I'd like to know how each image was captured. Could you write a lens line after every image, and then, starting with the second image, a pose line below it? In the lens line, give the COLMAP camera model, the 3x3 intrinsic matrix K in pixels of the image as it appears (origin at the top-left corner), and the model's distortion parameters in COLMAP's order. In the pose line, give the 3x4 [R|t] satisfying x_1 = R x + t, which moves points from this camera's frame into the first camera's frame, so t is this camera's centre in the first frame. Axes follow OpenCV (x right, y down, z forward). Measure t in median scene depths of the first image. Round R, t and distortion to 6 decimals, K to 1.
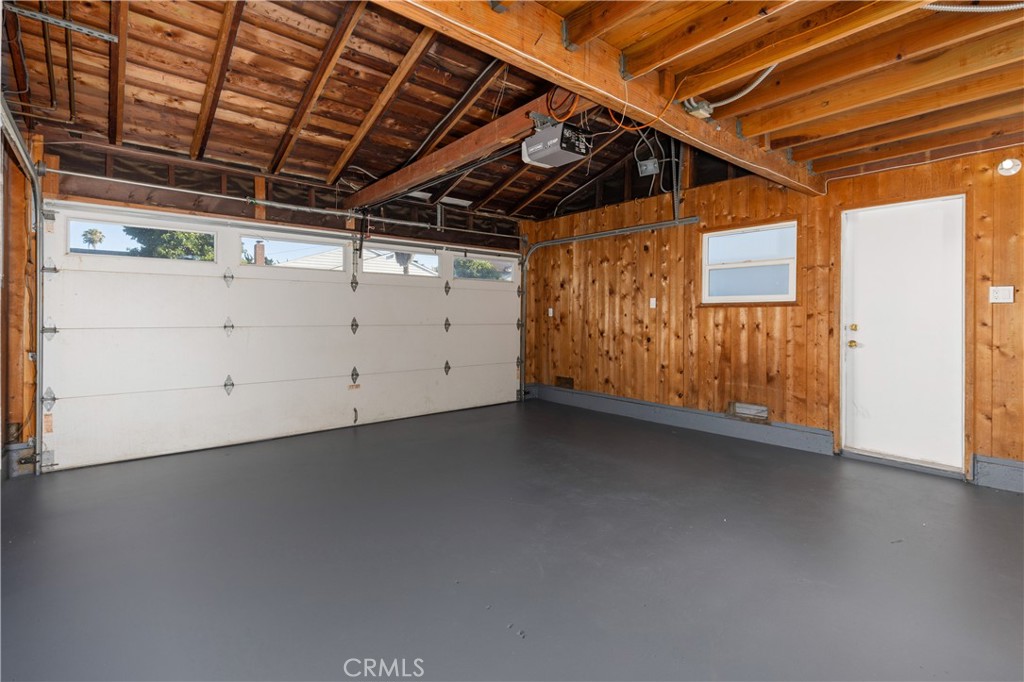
lens RADIAL K [[466.6, 0, 470.3], [0, 466.6, 317.7], [0, 0, 1]] dist [0.010915, -0.001840]
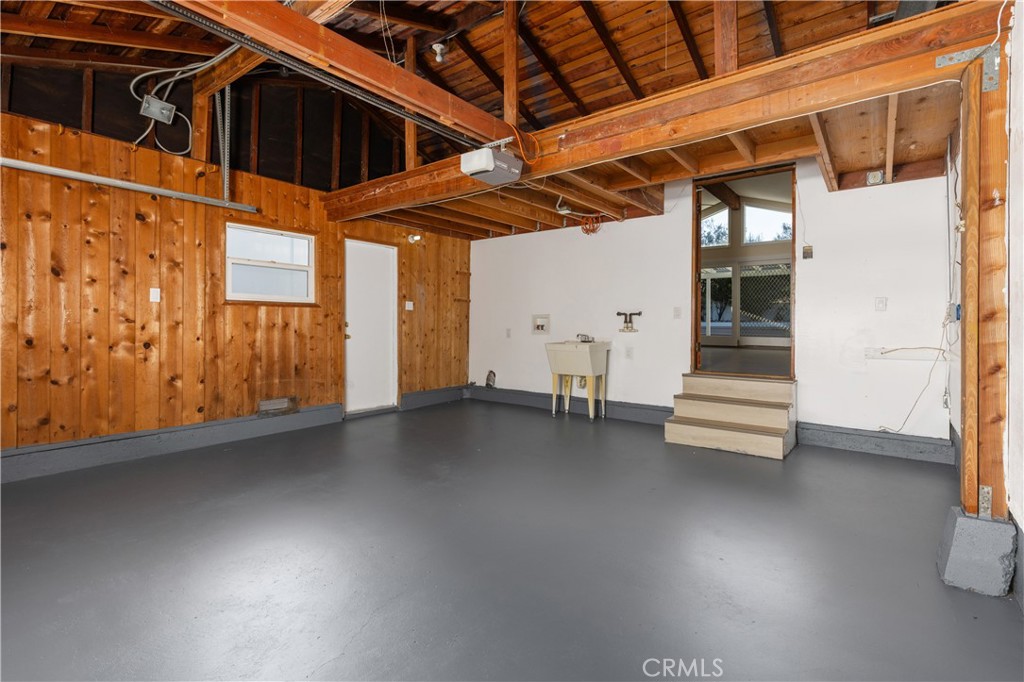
lens RADIAL K [[466.6, 0, 529.5], [0, 466.6, 317.9], [0, 0, 1]] dist [0.010915, -0.001840]
pose [[-0.266258, 0.000292, 0.963902, -0.565692], [-0.011903, 0.999923, -0.003591, 0.000240], [-0.963828, -0.012429, -0.266234, 0.740146]]
